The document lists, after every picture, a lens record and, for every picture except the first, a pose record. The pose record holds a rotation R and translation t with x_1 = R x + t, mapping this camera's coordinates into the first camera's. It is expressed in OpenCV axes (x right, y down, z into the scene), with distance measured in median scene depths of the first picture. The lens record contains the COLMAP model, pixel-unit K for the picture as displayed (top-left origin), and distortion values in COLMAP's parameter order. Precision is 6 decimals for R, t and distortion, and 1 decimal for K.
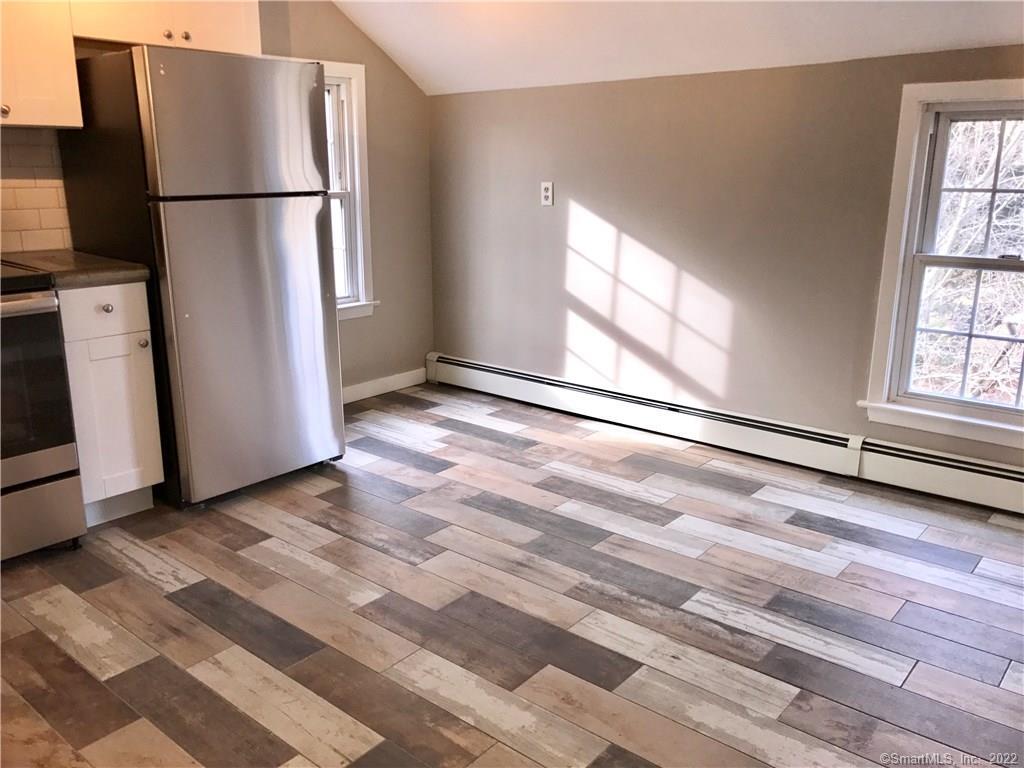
lens RADIAL K [[837.9, 0, 501.7], [0, 837.9, 381.4], [0, 0, 1]] dist [0.056193, -0.056203]
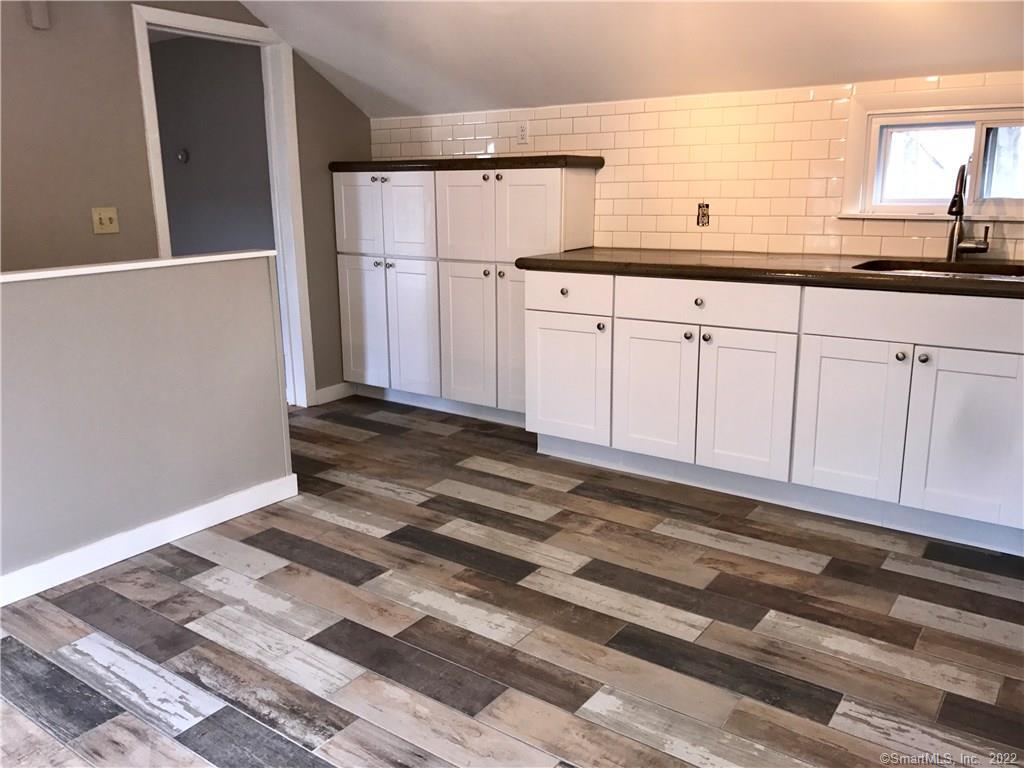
lens RADIAL K [[837.9, 0, 506.7], [0, 837.9, 379.9], [0, 0, 1]] dist [0.056193, -0.056203]
pose [[-0.996160, 0.035179, -0.080168, -0.013108], [-0.006850, 0.881587, 0.471972, -0.382669], [0.087278, 0.470709, -0.877961, 1.448819]]
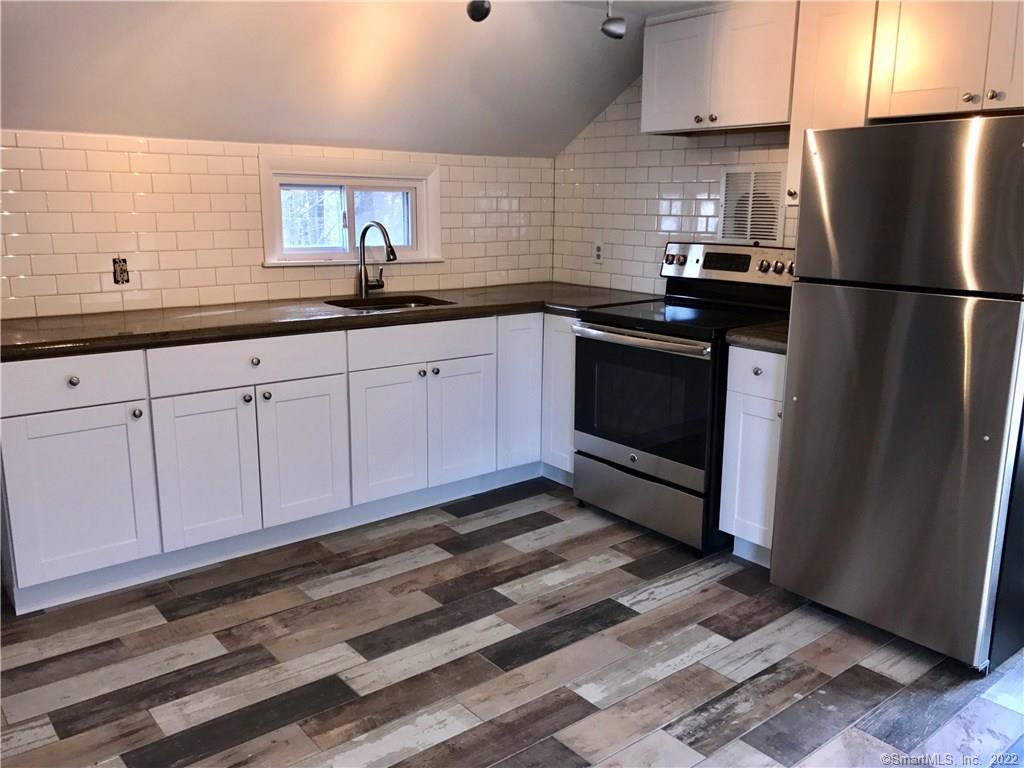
lens RADIAL K [[837.9, 0, 503.5], [0, 837.9, 376.6], [0, 0, 1]] dist [0.056193, -0.056203]
pose [[-0.180751, 0.203540, -0.962237, 0.655119], [-0.257111, 0.934552, 0.245981, -0.270000], [0.949328, 0.291863, -0.116589, 0.840854]]
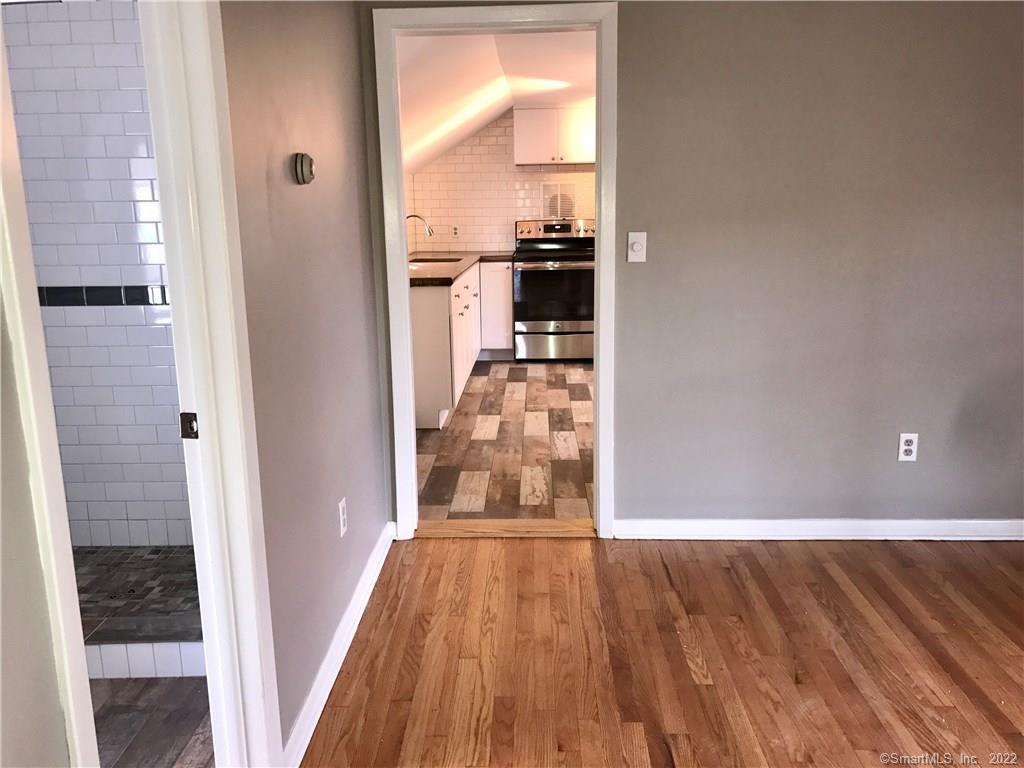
lens RADIAL K [[837.9, 0, 512.4], [0, 837.9, 386.8], [0, 0, 1]] dist [0.056193, -0.056203]
pose [[0.628258, 0.153993, -0.762613, 1.325663], [-0.182239, 0.982073, 0.048175, 0.199471], [0.756360, 0.108712, 0.645059, -0.850305]]
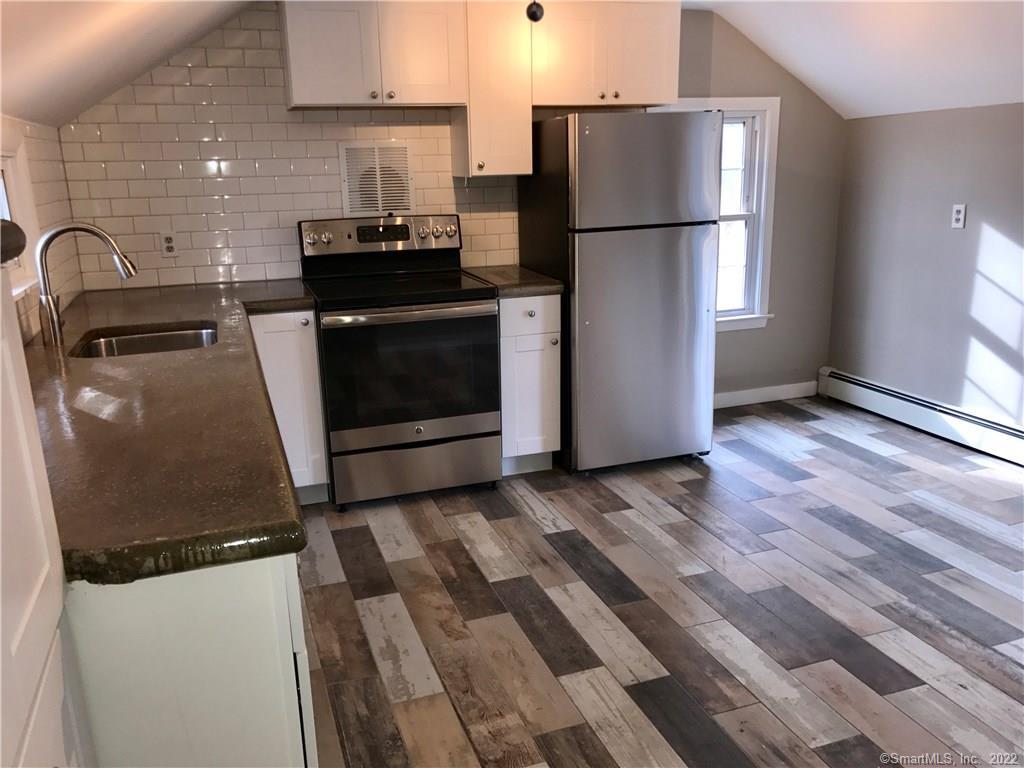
lens RADIAL K [[837.9, 0, 504.1], [0, 837.9, 376.2], [0, 0, 1]] dist [0.056193, -0.056203]
pose [[0.863915, 0.100934, -0.493420, 0.156660], [-0.101321, 0.994513, 0.026036, -0.018760], [0.493340, 0.027501, 0.869402, -0.160307]]
